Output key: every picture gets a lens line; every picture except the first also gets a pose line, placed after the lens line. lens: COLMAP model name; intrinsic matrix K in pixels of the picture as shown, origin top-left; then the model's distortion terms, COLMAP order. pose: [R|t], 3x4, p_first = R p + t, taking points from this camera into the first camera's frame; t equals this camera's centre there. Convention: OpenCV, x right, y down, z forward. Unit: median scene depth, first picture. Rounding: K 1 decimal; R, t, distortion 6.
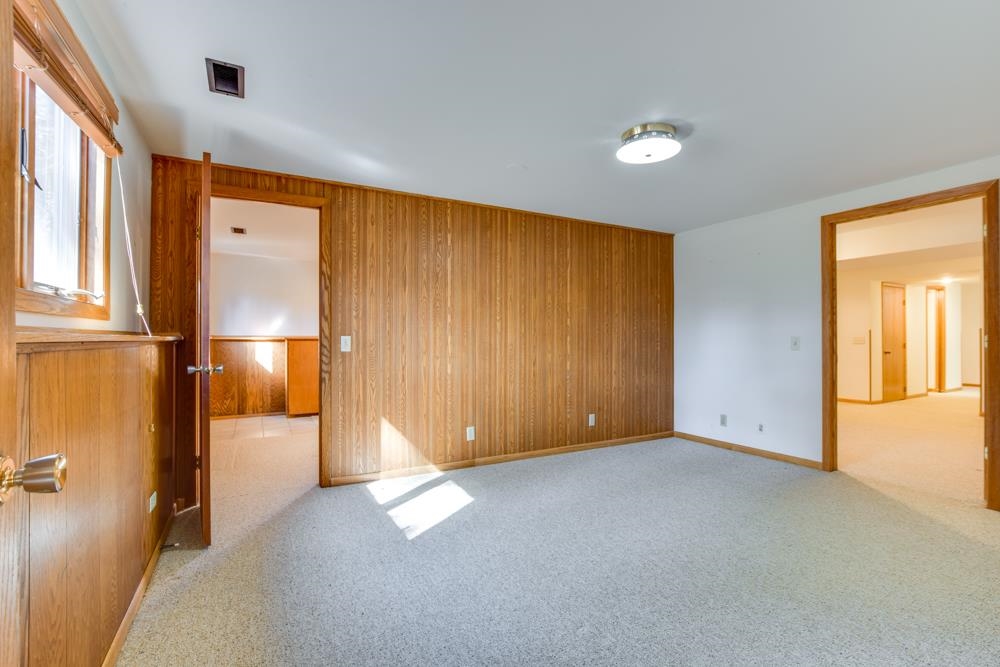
lens RADIAL K [[445.7, 0, 490.7], [0, 445.7, 332.7], [0, 0, 1]] dist [-0.022213, 0.003218]
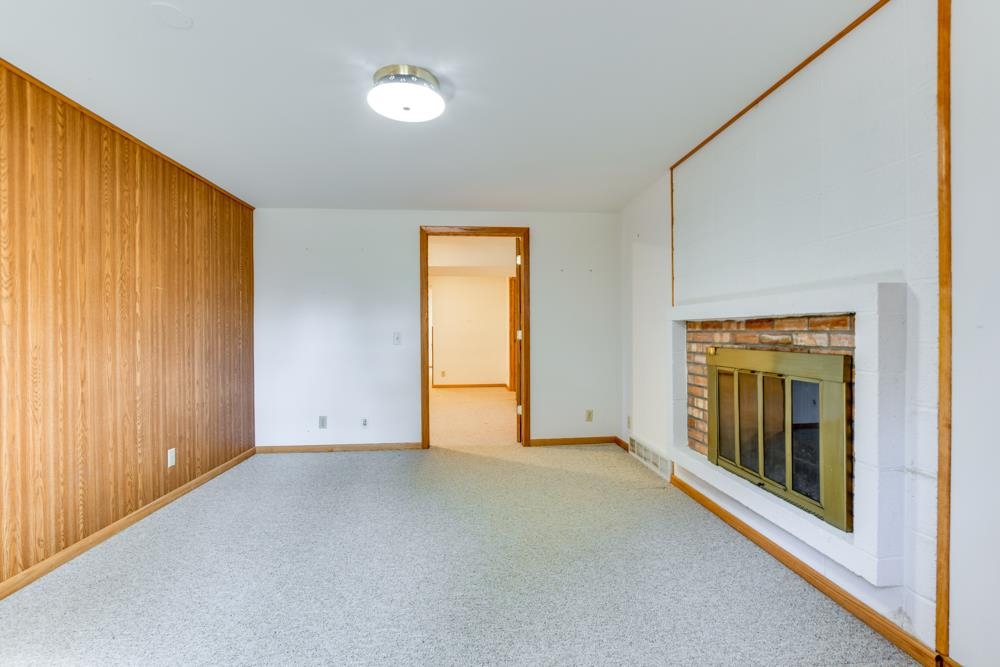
lens RADIAL K [[445.7, 0, 504.0], [0, 445.7, 335.0], [0, 0, 1]] dist [-0.022213, 0.003218]
pose [[0.397522, -0.006244, 0.917571, -0.193008], [-0.004813, 0.999949, 0.008889, 0.005114], [-0.917580, -0.007950, 0.397472, 0.308289]]
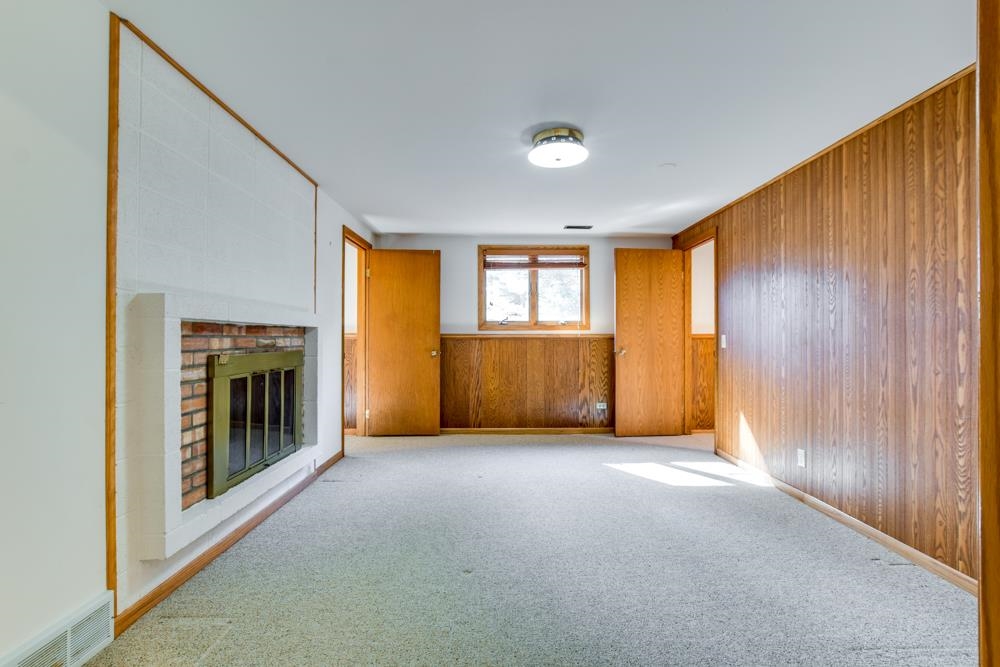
lens RADIAL K [[445.7, 0, 505.1], [0, 445.7, 331.4], [0, 0, 1]] dist [-0.022213, 0.003218]
pose [[-0.459928, -0.010895, -0.887889, 0.828495], [0.009653, 0.999804, -0.017269, 0.010998], [0.887904, -0.016513, -0.459733, 0.834476]]
